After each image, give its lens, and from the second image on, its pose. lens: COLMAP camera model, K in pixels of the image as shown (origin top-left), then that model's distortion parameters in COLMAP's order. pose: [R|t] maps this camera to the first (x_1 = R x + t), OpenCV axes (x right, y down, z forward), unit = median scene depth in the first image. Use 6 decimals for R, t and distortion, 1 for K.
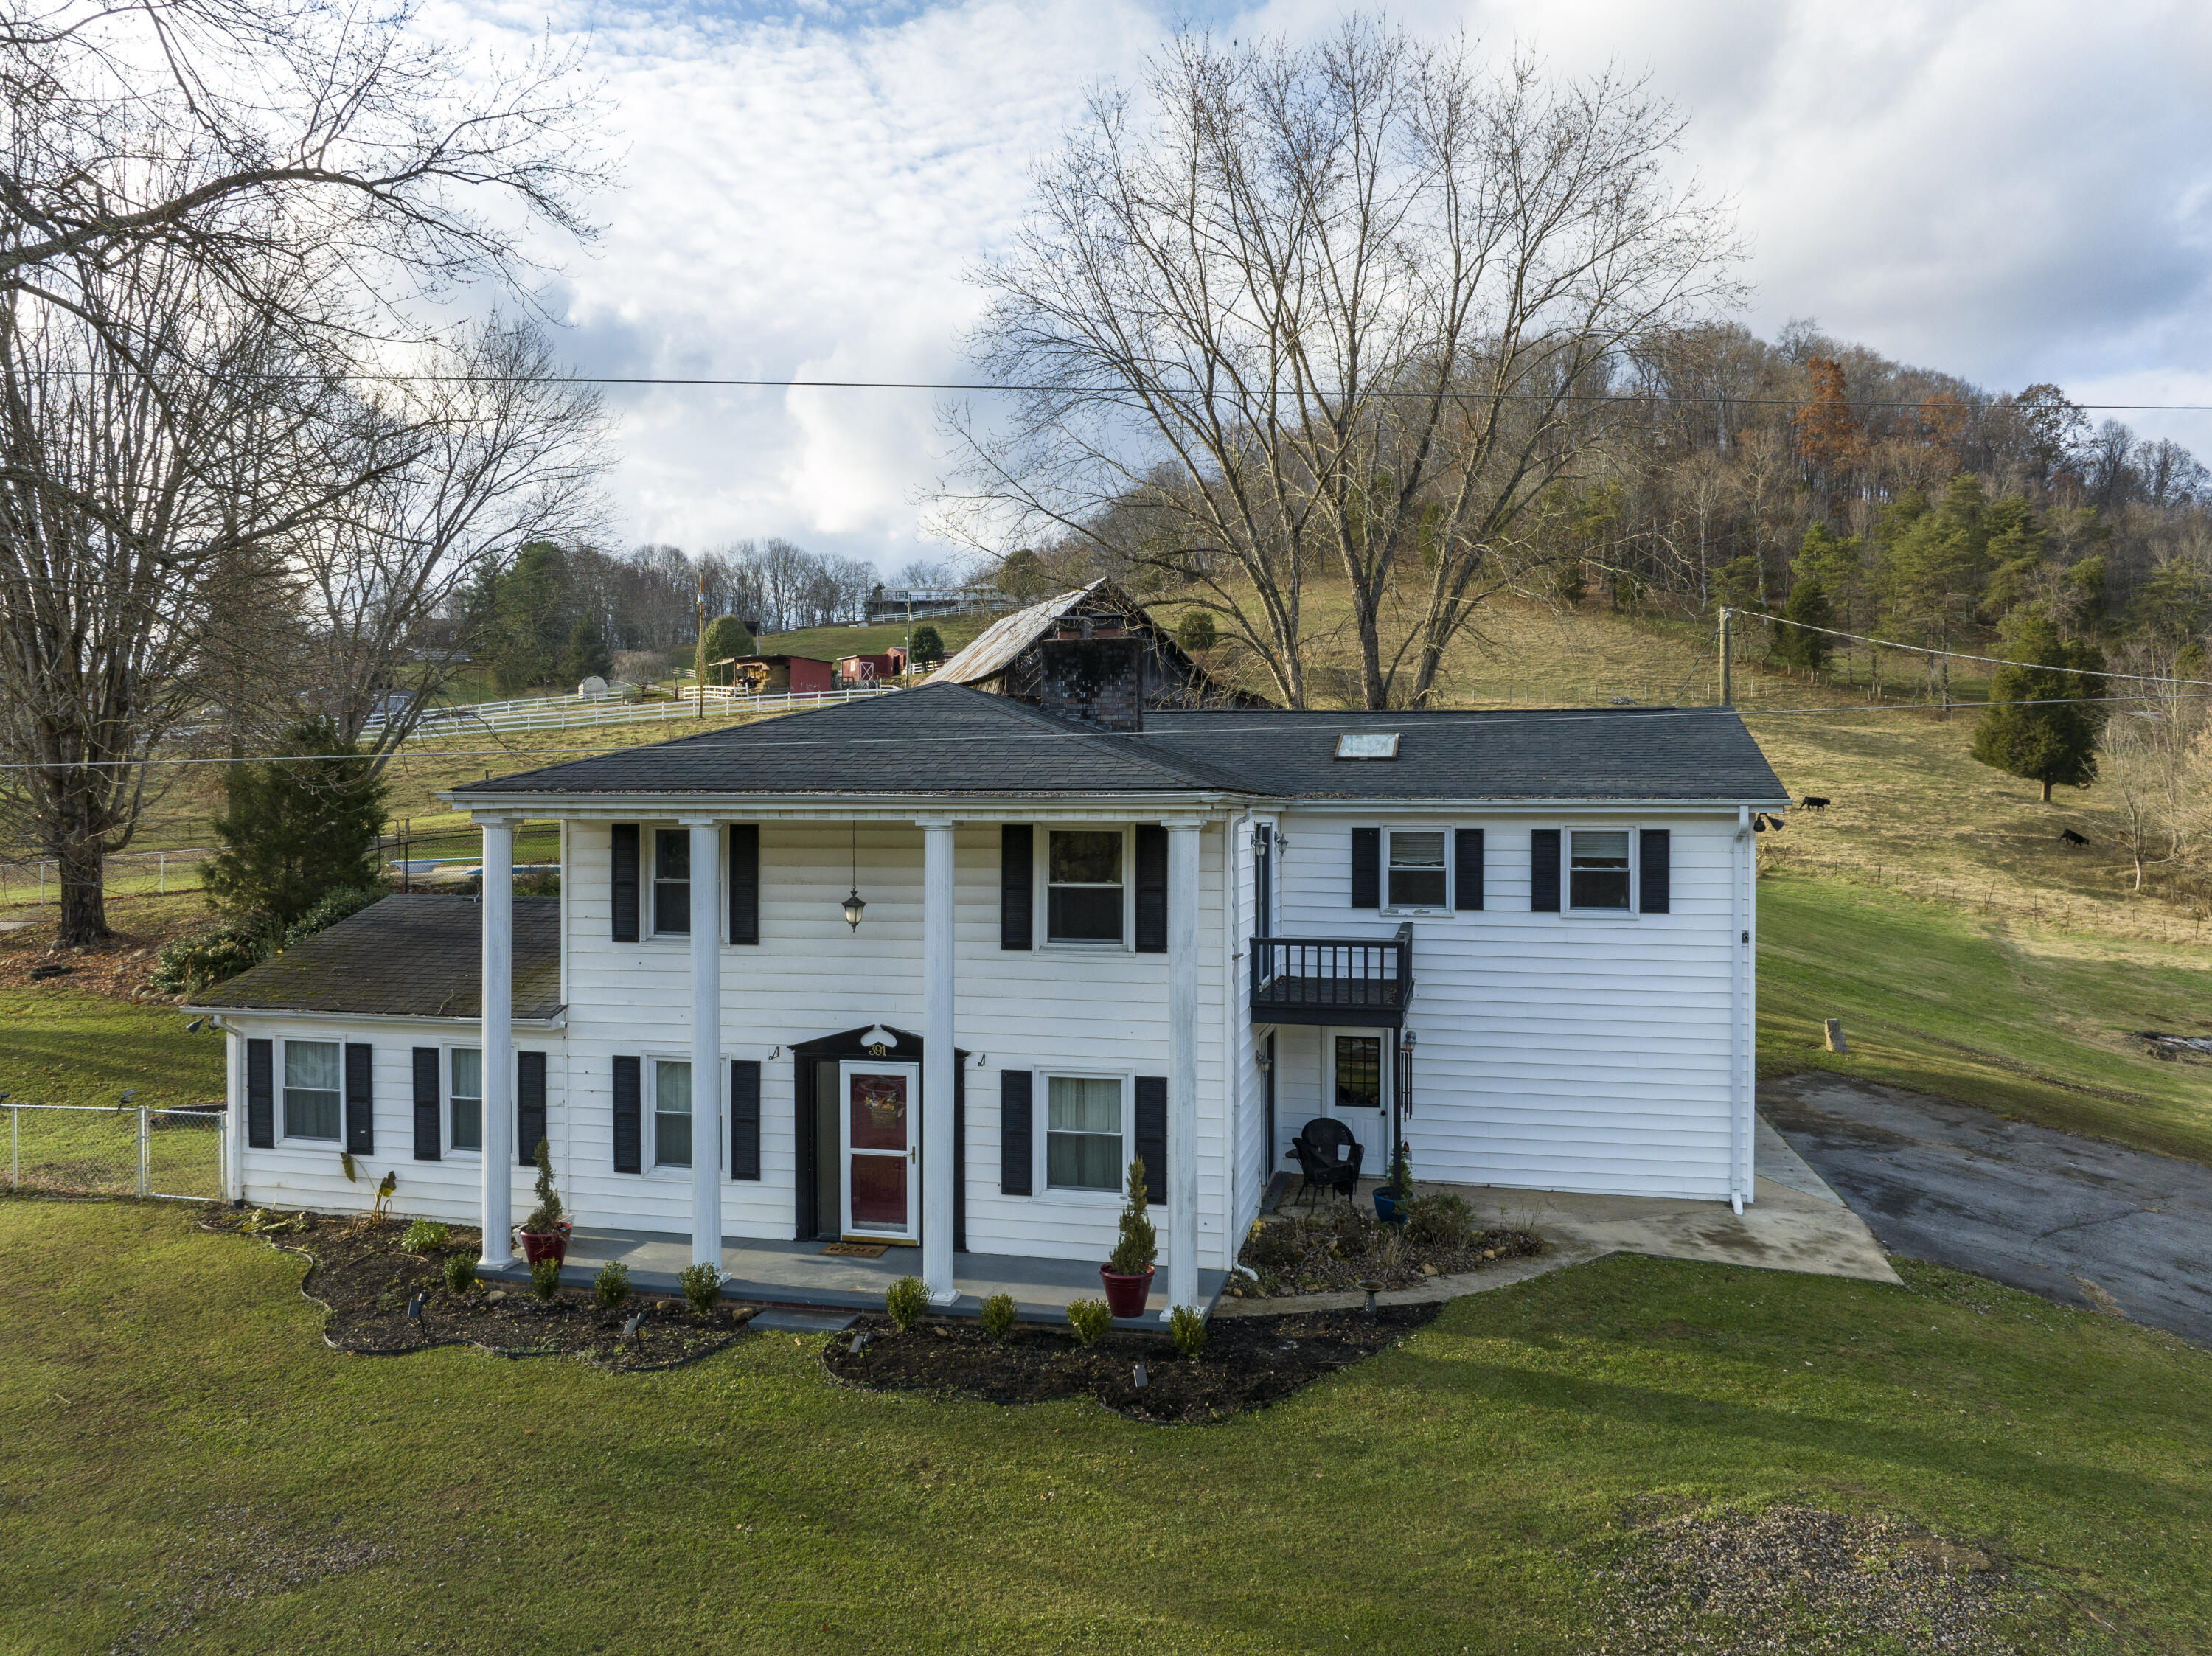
lens RADIAL K [[1553.2, 0, 1106.0], [0, 1553.2, 828.0], [0, 0, 1]] dist [-0.044985, -0.006271]
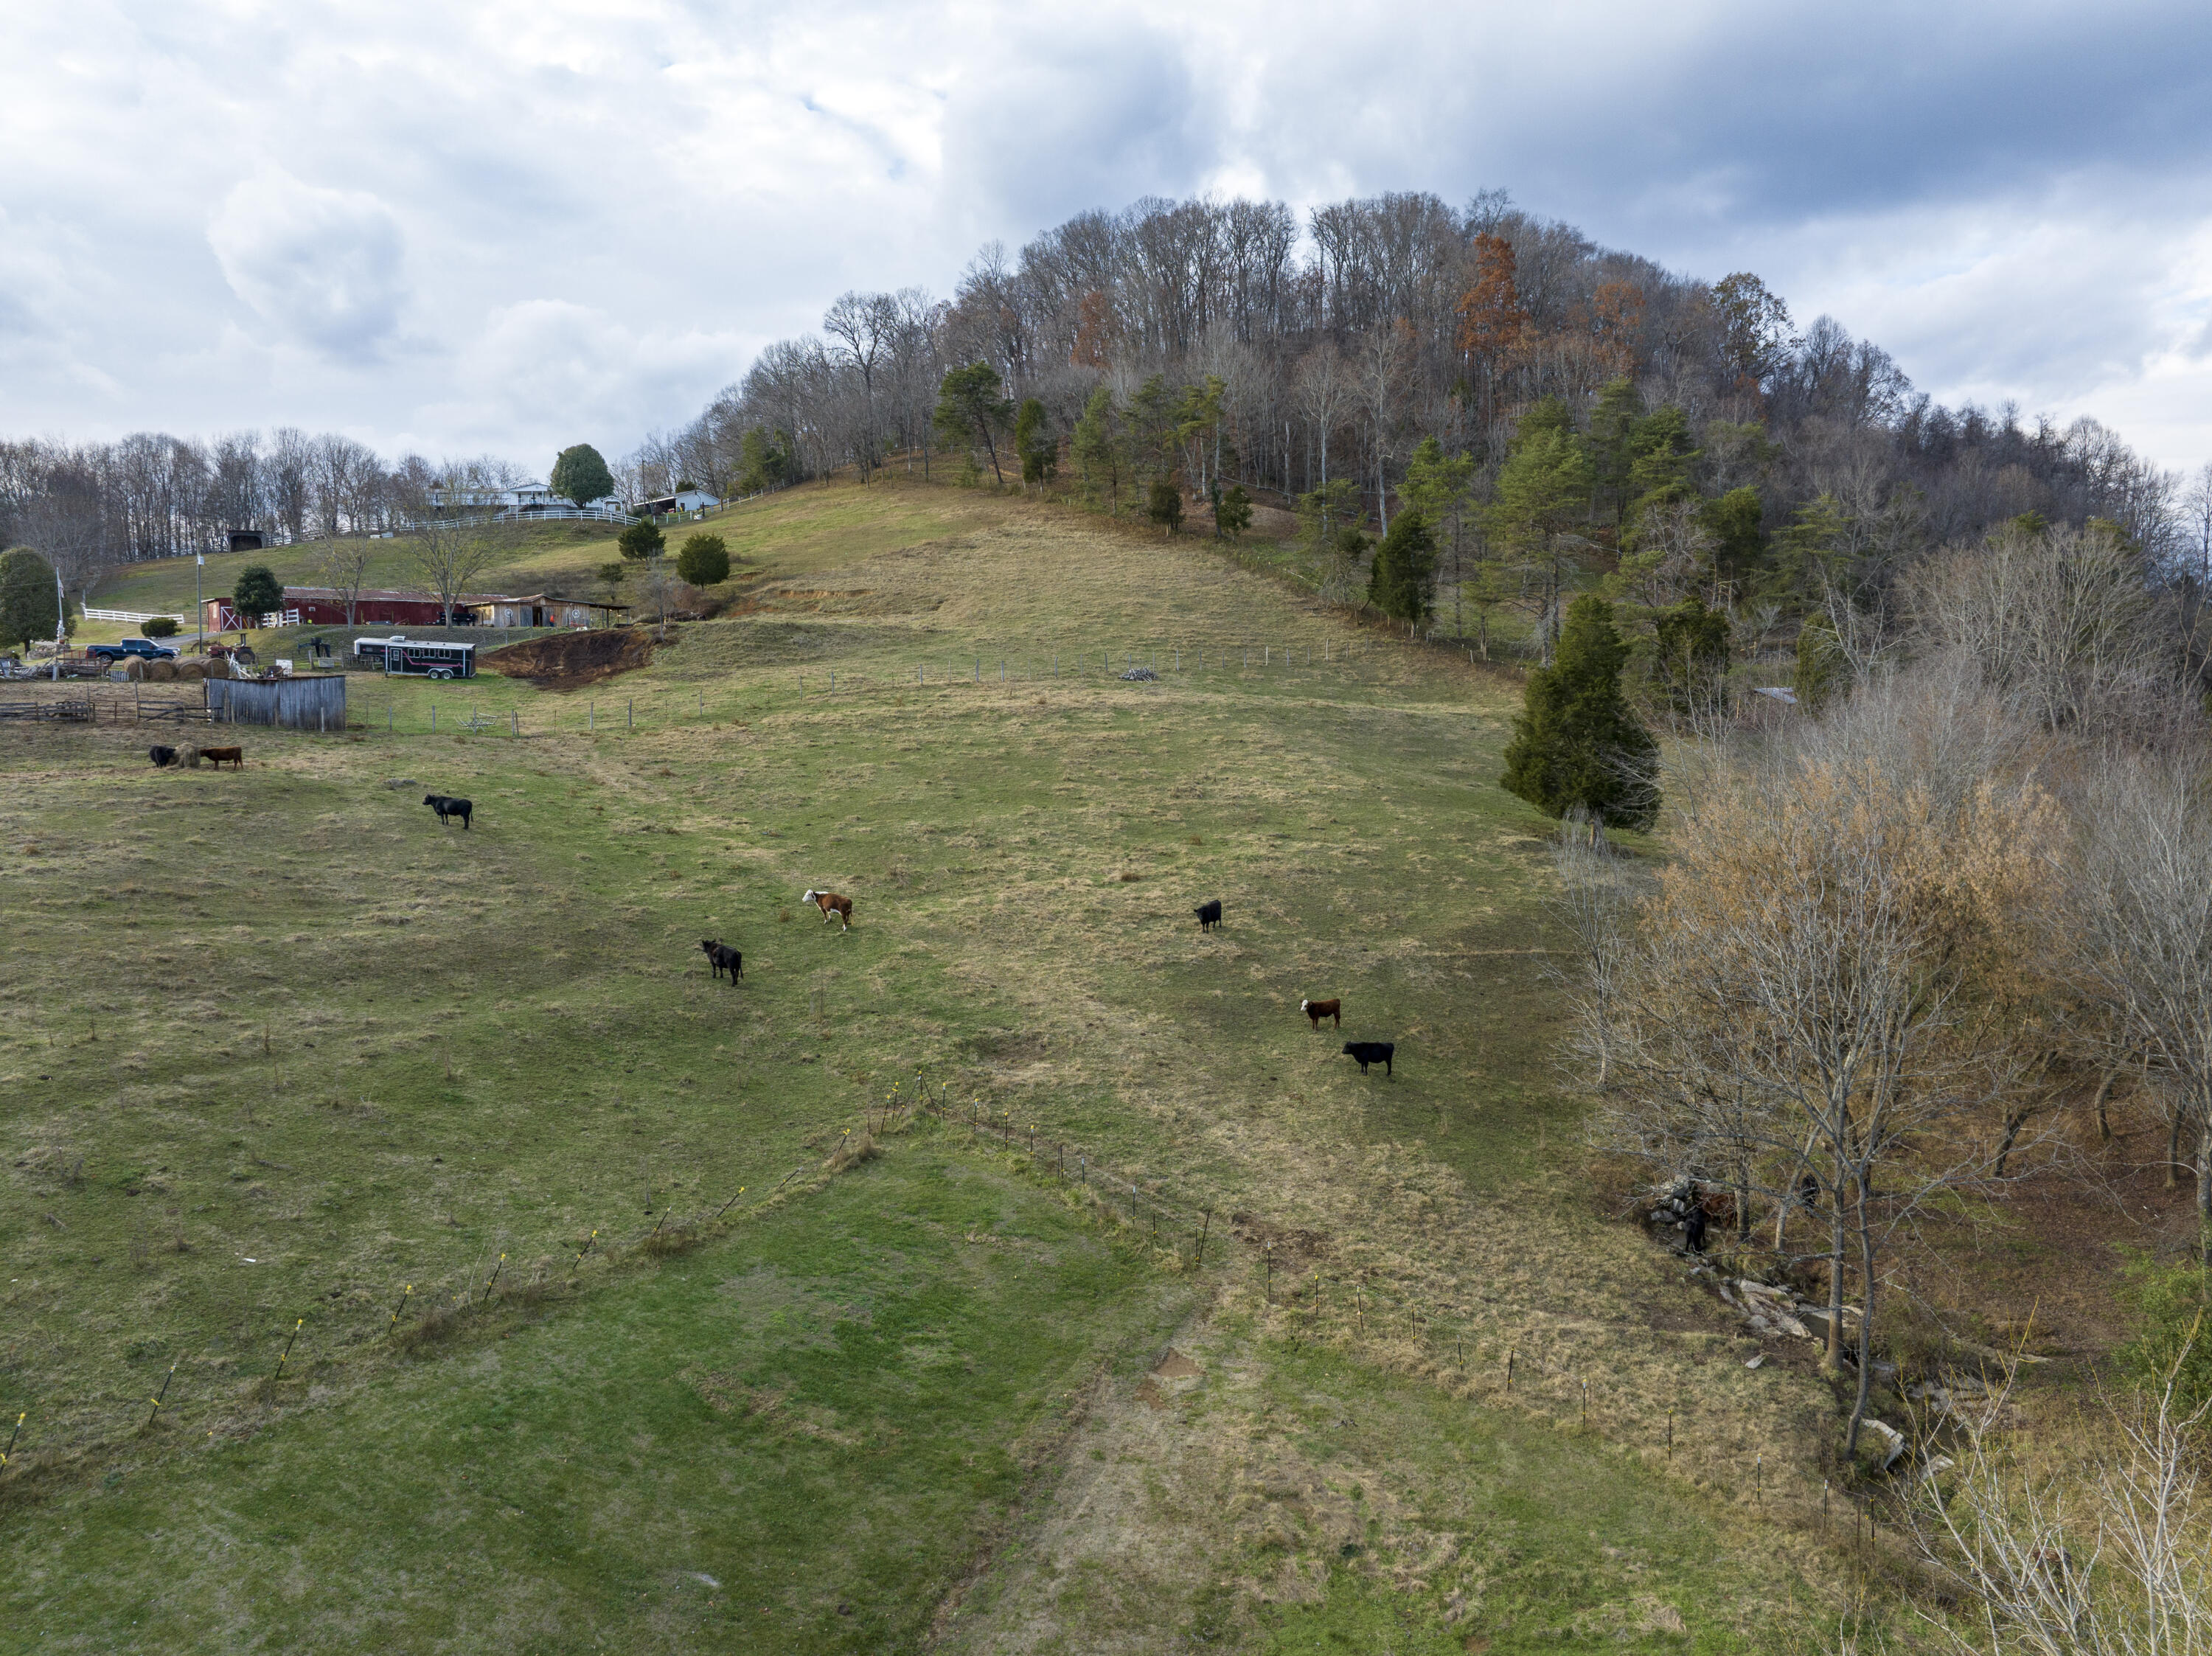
lens RADIAL K [[1529.6, 0, 1168.8], [0, 1529.6, 825.1], [0, 0, 1]] dist [-0.052311, -0.005724]
pose [[0.990155, -0.017916, 0.138824, 1.831060], [0.006544, 0.996615, 0.081944, -0.529688], [-0.139822, -0.080229, 0.986921, 1.780498]]
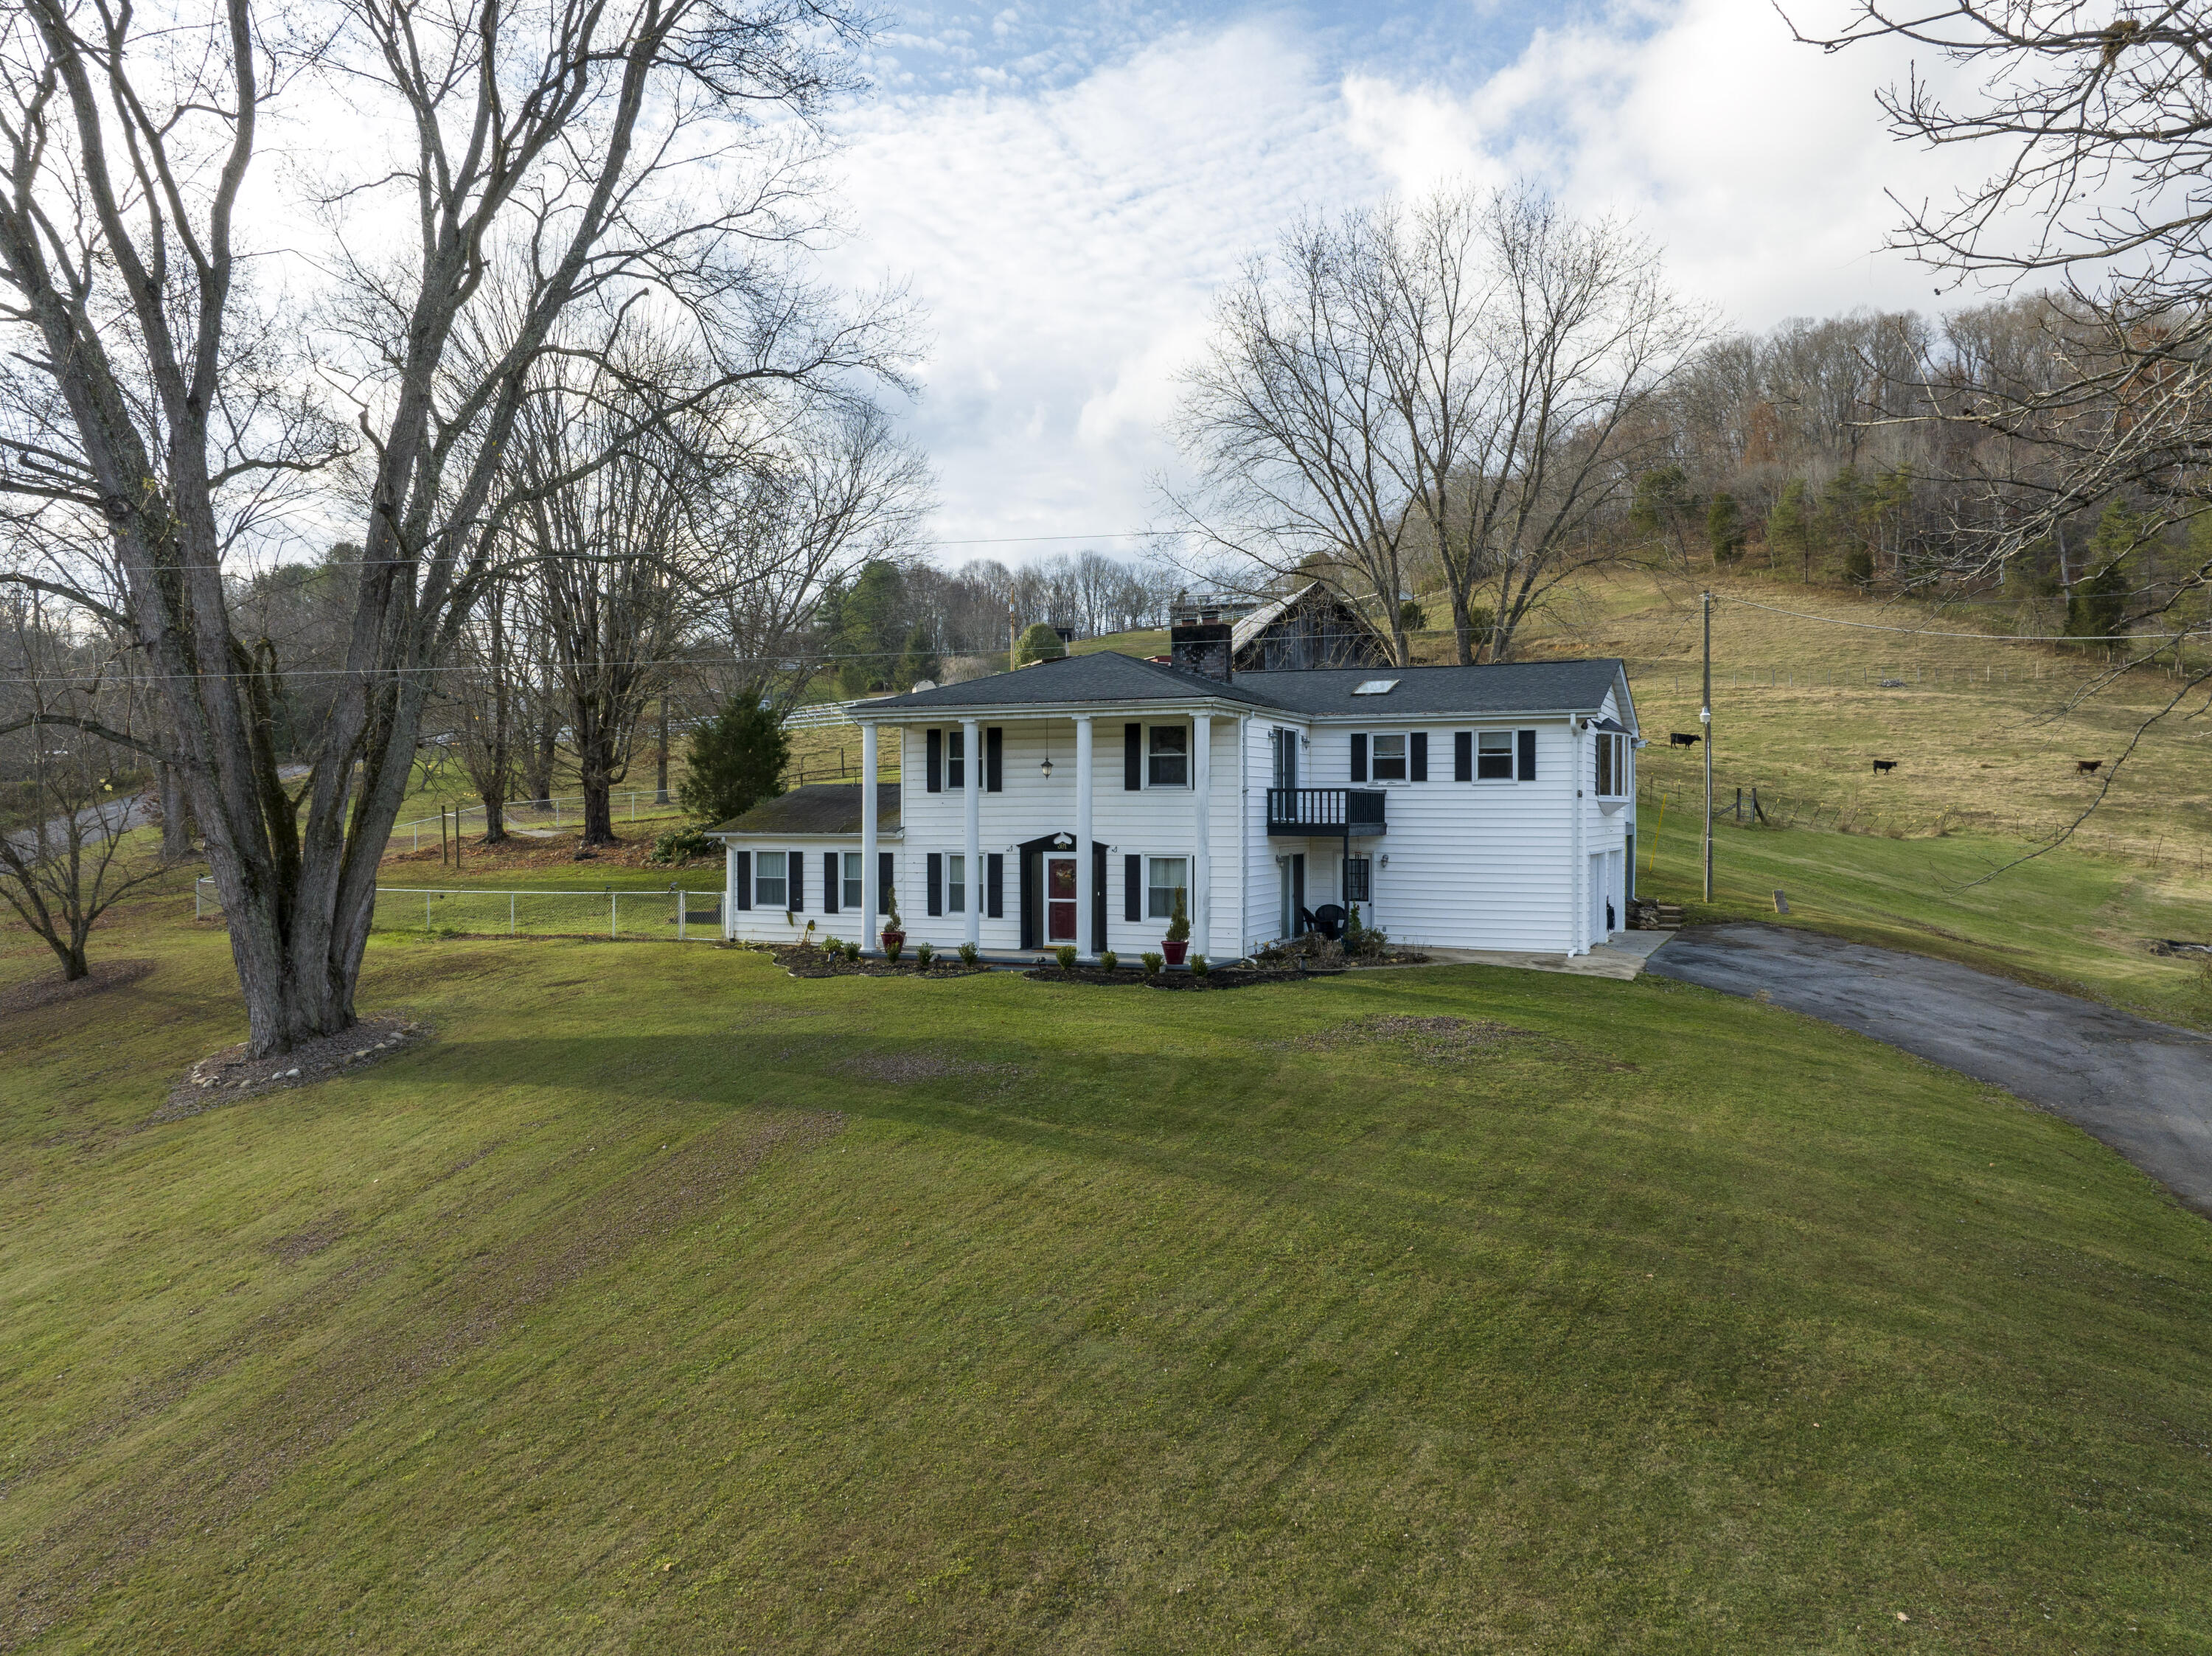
lens RADIAL K [[1553.2, 0, 1106.0], [0, 1553.2, 828.0], [0, 0, 1]] dist [-0.044985, -0.006271]
pose [[0.978954, -0.000867, -0.204078, 0.248043], [0.000496, 0.999998, -0.001868, 0.107548], [0.204079, 0.001727, 0.978953, -0.714727]]
